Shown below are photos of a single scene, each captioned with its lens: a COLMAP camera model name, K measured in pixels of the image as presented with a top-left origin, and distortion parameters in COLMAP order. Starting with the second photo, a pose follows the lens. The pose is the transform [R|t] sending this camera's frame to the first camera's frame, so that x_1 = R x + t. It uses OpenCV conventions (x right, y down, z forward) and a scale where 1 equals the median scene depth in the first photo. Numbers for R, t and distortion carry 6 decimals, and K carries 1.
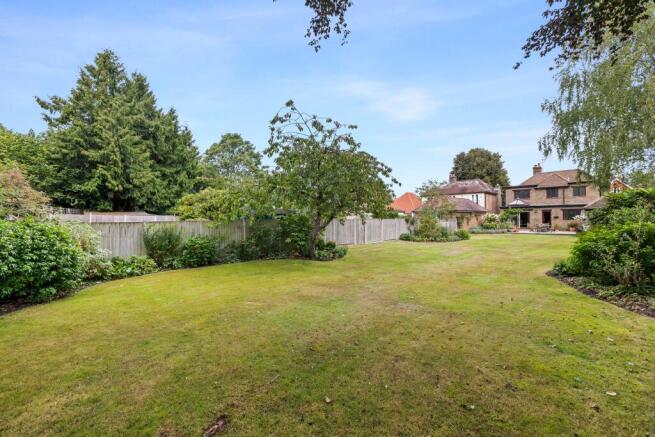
lens RADIAL K [[278.8, 0, 327.3], [0, 278.8, 220.3], [0, 0, 1]] dist [0.001325, 0.000063]
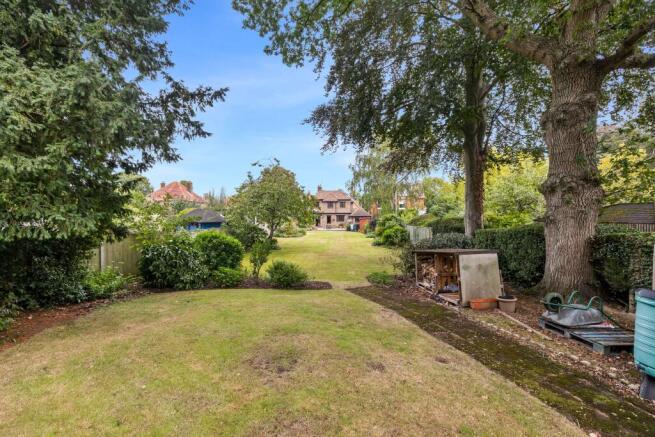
lens RADIAL K [[278.8, 0, 327.6], [0, 278.8, 219.4], [0, 0, 1]] dist [0.001325, 0.000063]
pose [[0.714222, 0.002841, 0.699913, -0.349593], [-0.003271, 0.999994, -0.000721, -0.013320], [-0.699911, -0.001774, 0.714228, -0.151869]]
